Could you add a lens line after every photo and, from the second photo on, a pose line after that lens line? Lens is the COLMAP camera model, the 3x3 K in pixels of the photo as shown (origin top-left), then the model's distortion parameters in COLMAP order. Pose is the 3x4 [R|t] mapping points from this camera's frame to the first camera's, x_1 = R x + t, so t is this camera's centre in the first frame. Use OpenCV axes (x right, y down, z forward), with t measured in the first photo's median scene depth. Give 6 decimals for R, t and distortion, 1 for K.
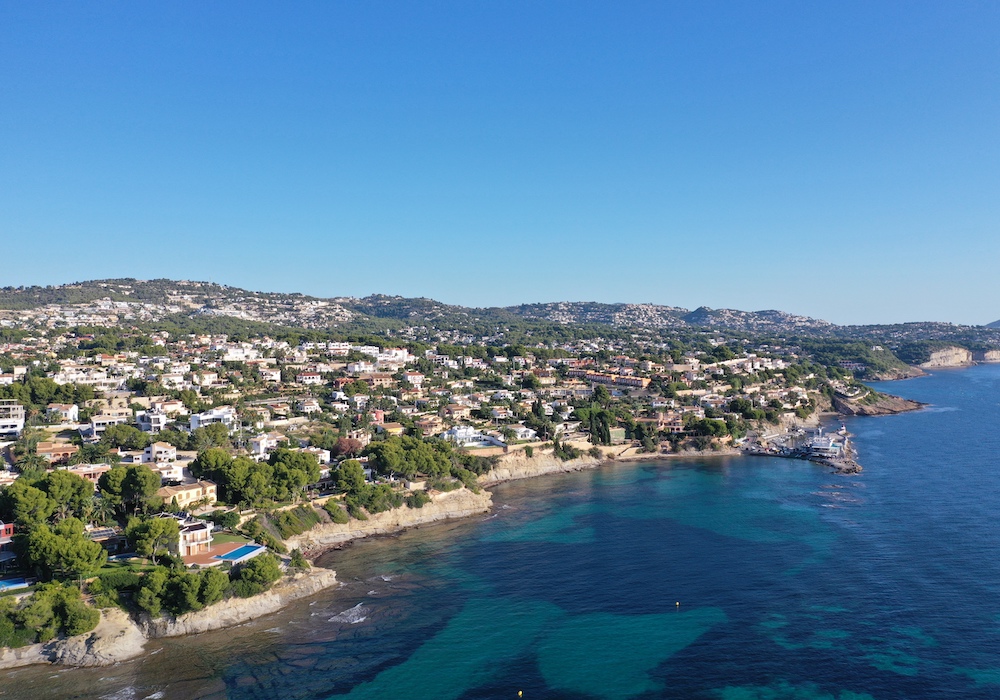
lens RADIAL K [[775.1, 0, 496.5], [0, 775.1, 335.3], [0, 0, 1]] dist [-0.008234, 0.002607]
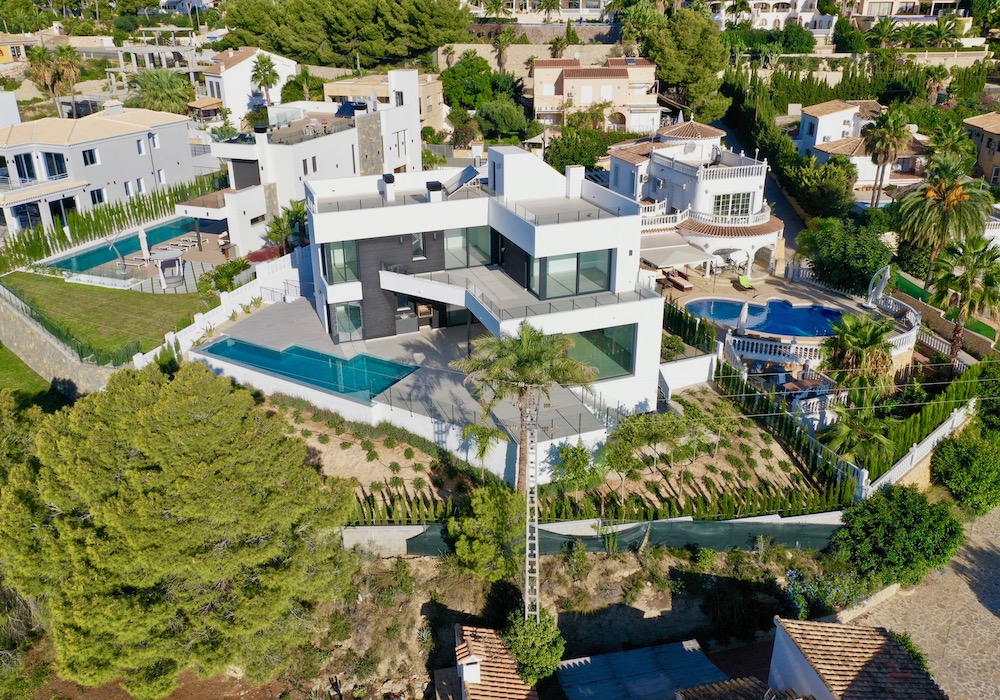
lens RADIAL K [[775.1, 0, 496.5], [0, 775.1, 335.3], [0, 0, 1]] dist [-0.008234, 0.002607]
pose [[0.600874, 0.314154, -0.735022, -0.192057], [0.011474, 0.916048, 0.400906, 0.052301], [0.799262, -0.249327, 0.546824, 0.647890]]
